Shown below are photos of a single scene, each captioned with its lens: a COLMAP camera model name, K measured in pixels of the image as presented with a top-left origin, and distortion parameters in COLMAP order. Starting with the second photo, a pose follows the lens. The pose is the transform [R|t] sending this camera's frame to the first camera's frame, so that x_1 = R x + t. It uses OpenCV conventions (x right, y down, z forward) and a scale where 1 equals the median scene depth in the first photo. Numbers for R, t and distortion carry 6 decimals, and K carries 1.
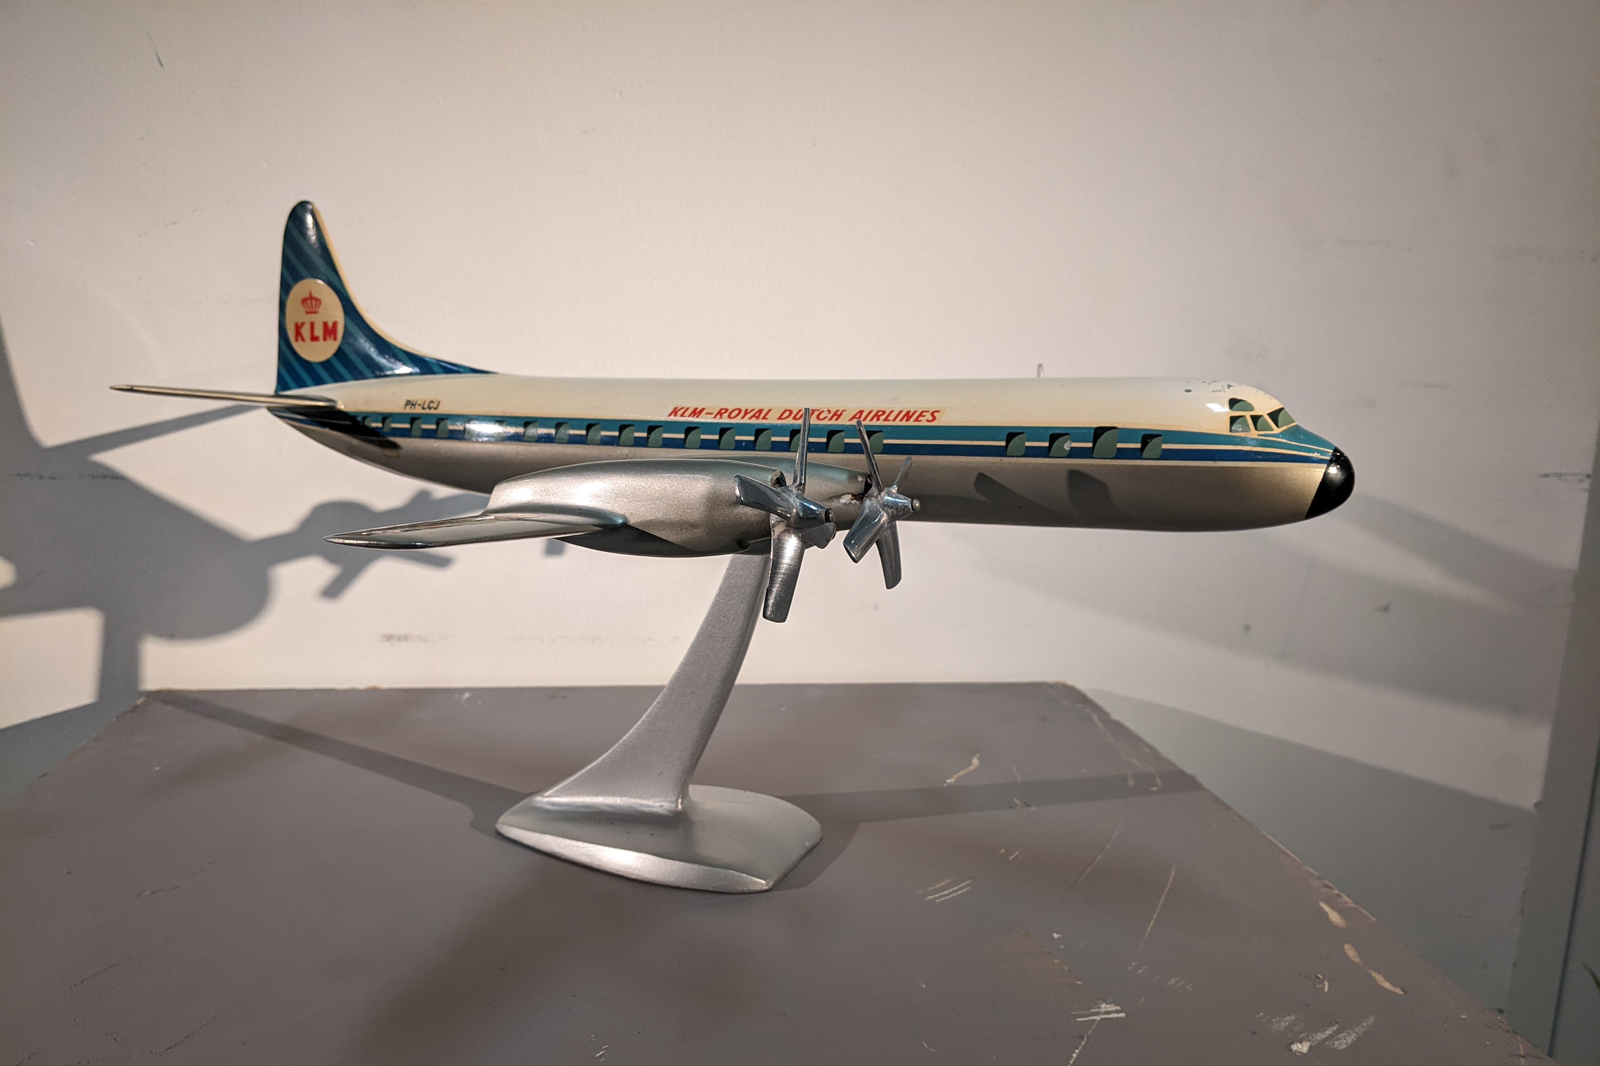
lens RADIAL K [[1365.1, 0, 873.8], [0, 1365.1, 534.6], [0, 0, 1]] dist [0.081128, -0.228283]
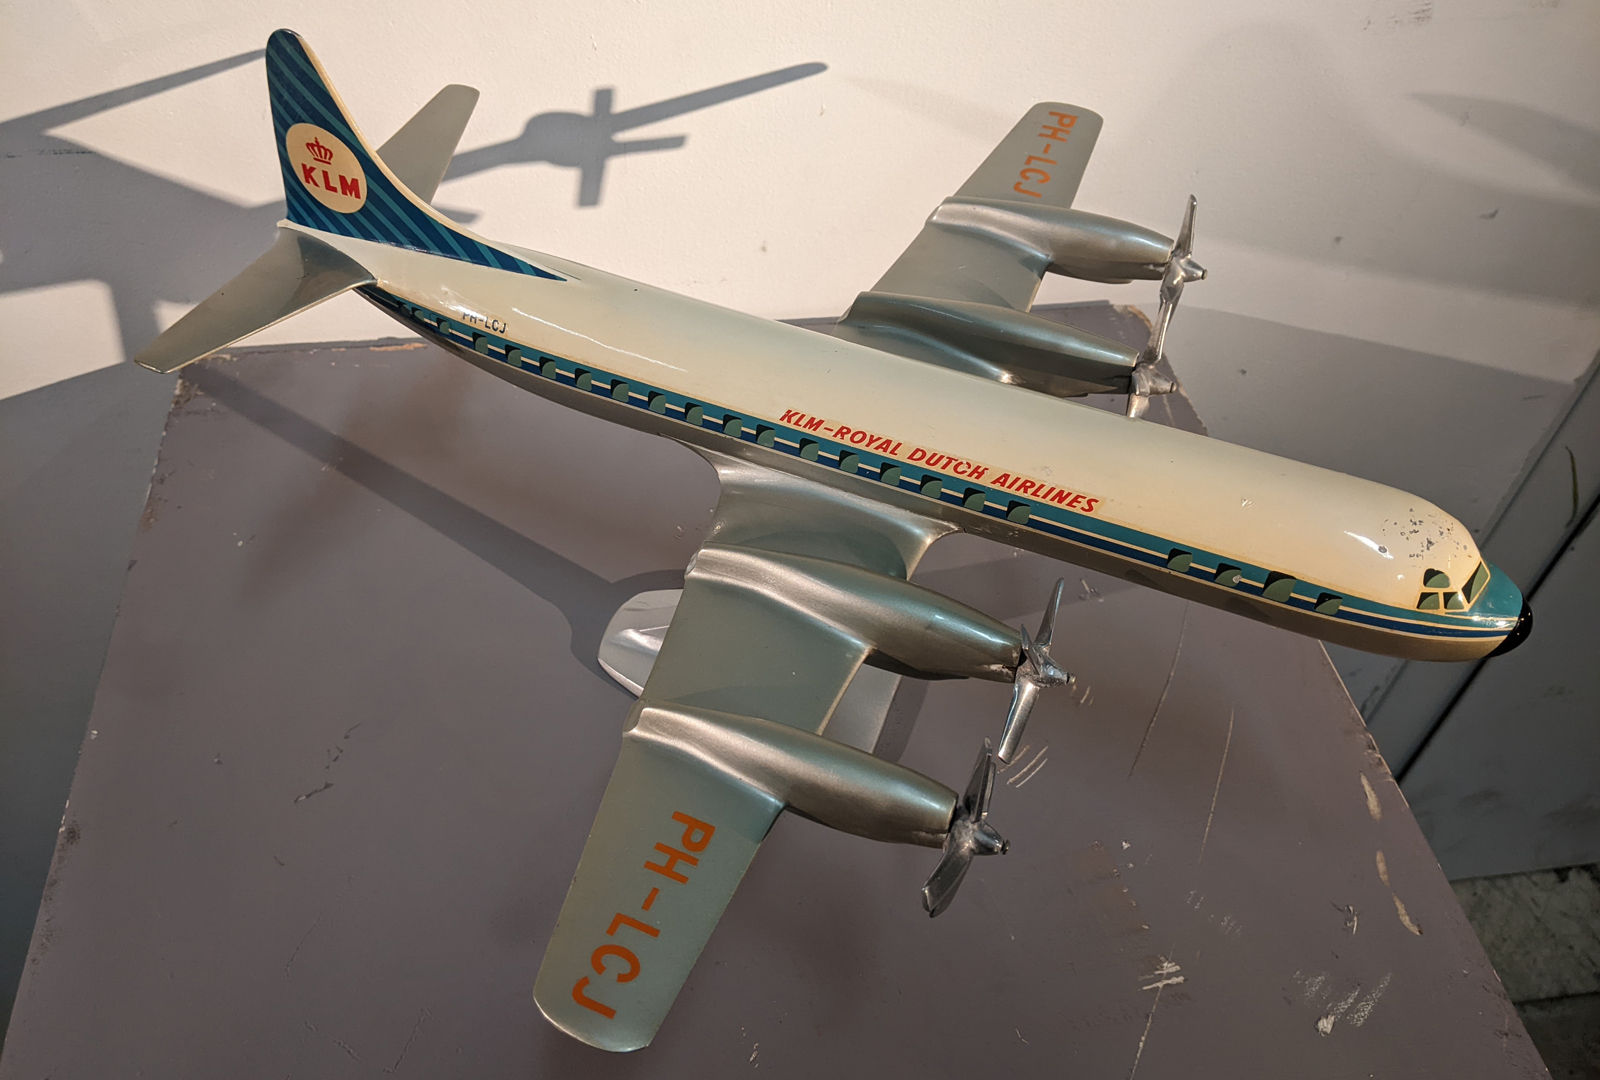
lens RADIAL K [[1405.0, 0, 800.0], [0, 1405.0, 540.0], [0, 0, 1]] dist [-0.002217, -0.072367]
pose [[0.999620, 0.027555, -0.000836, -0.140554], [-0.021116, 0.784819, 0.619366, -0.615574], [0.017723, -0.619113, 0.785102, 0.249887]]
